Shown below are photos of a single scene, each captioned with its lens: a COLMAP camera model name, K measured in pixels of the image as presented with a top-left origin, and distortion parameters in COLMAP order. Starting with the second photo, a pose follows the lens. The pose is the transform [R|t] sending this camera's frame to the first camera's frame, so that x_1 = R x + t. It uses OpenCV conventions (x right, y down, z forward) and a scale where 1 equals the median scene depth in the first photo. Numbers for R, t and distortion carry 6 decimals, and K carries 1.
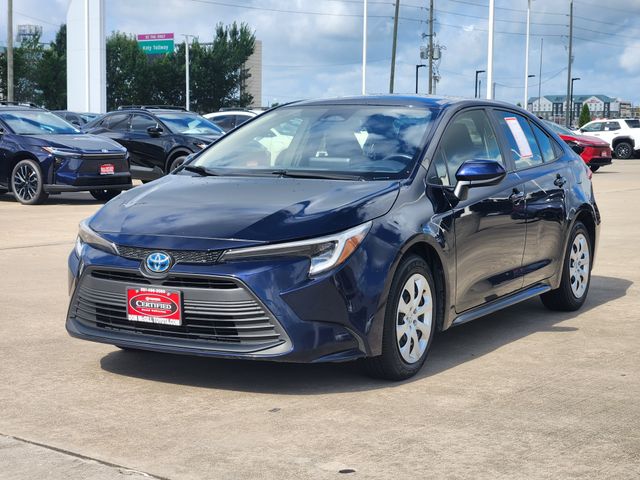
lens RADIAL K [[1195.5, 0, 320.0], [0, 1195.5, 240.0], [0, 0, 1]] dist [-0.000115, 0.297807]
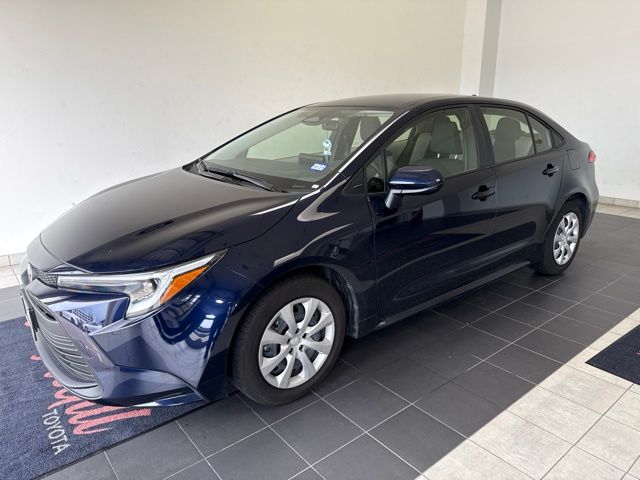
lens RADIAL K [[449.1, 0, 320.0], [0, 449.1, 240.0], [0, 0, 1]] dist [0.001876, 0.001414]
pose [[0.921873, 0.094101, -0.375892, 0.215566], [-0.020571, 0.980582, 0.195029, -0.083002], [0.386945, -0.172059, 0.905908, 0.671509]]
